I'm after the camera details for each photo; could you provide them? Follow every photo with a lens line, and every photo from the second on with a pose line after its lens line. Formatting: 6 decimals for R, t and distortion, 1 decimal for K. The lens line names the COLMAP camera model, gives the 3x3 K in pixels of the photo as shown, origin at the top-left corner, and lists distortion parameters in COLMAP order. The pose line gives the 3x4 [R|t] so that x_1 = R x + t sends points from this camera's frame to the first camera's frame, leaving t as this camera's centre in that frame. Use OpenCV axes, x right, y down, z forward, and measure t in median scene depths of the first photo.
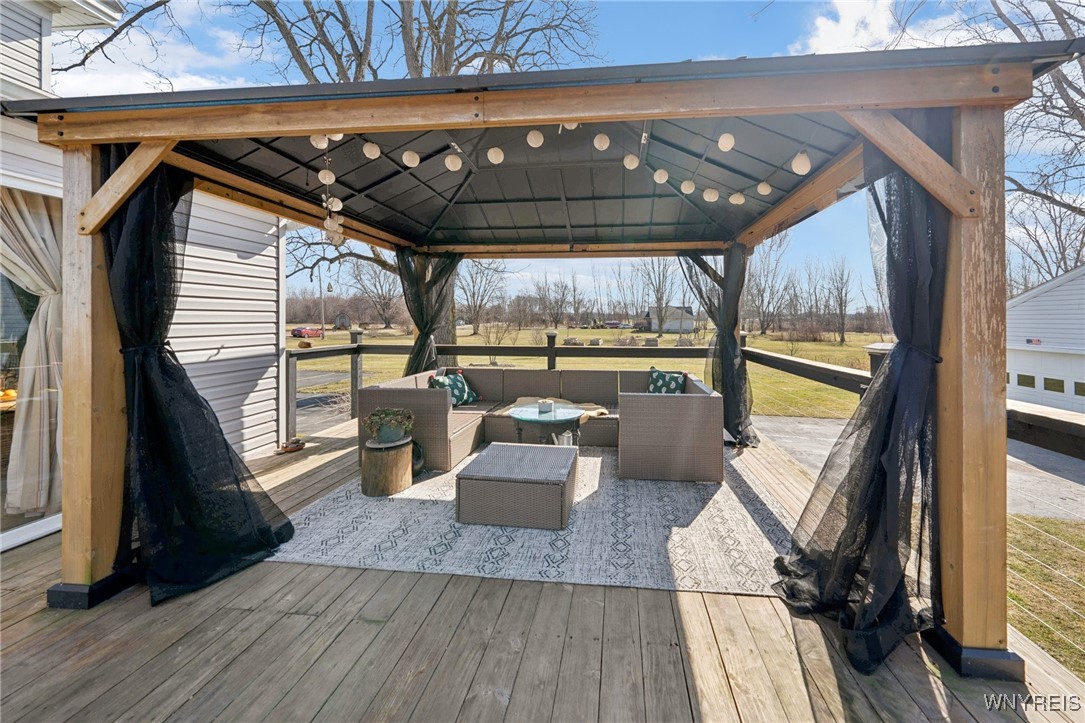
lens RADIAL K [[379.0, 0, 602.1], [0, 379.0, 342.8], [0, 0, 1]] dist [0.007787, 0.000012]
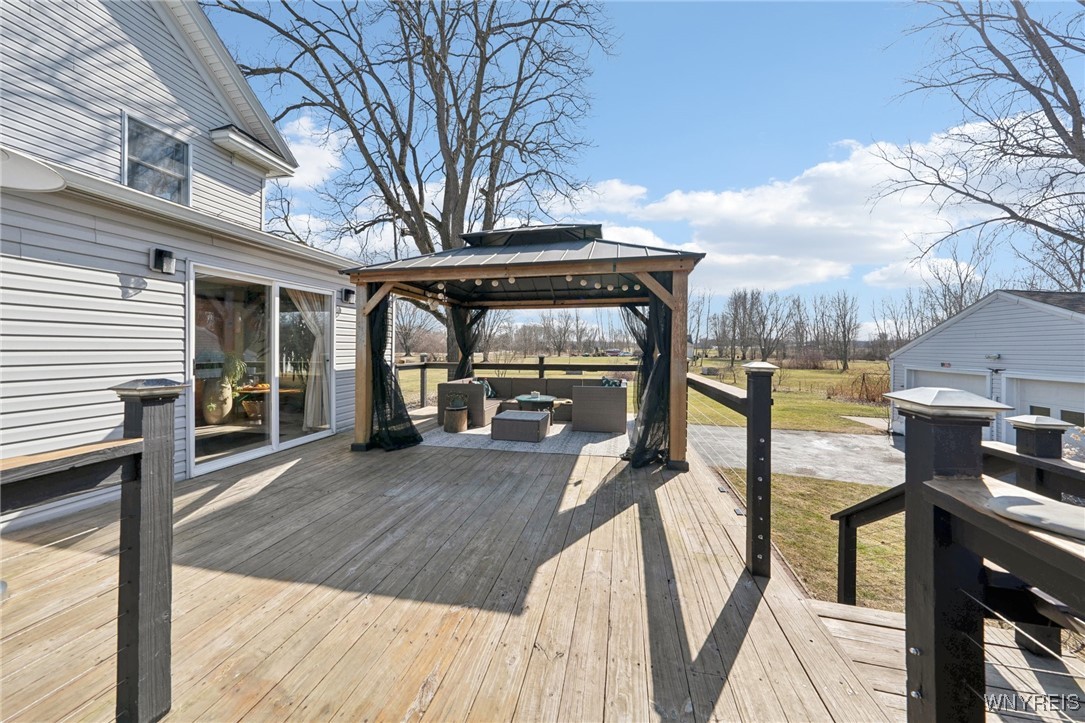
lens RADIAL K [[368.1, 0, 542.6], [0, 368.1, 346.3], [0, 0, 1]] dist [0.000088, 0.000003]
pose [[0.986099, -0.003247, -0.166126, 0.123434], [-0.007619, 0.997874, -0.064731, 0.034783], [0.165983, 0.065097, 0.983978, -0.506975]]
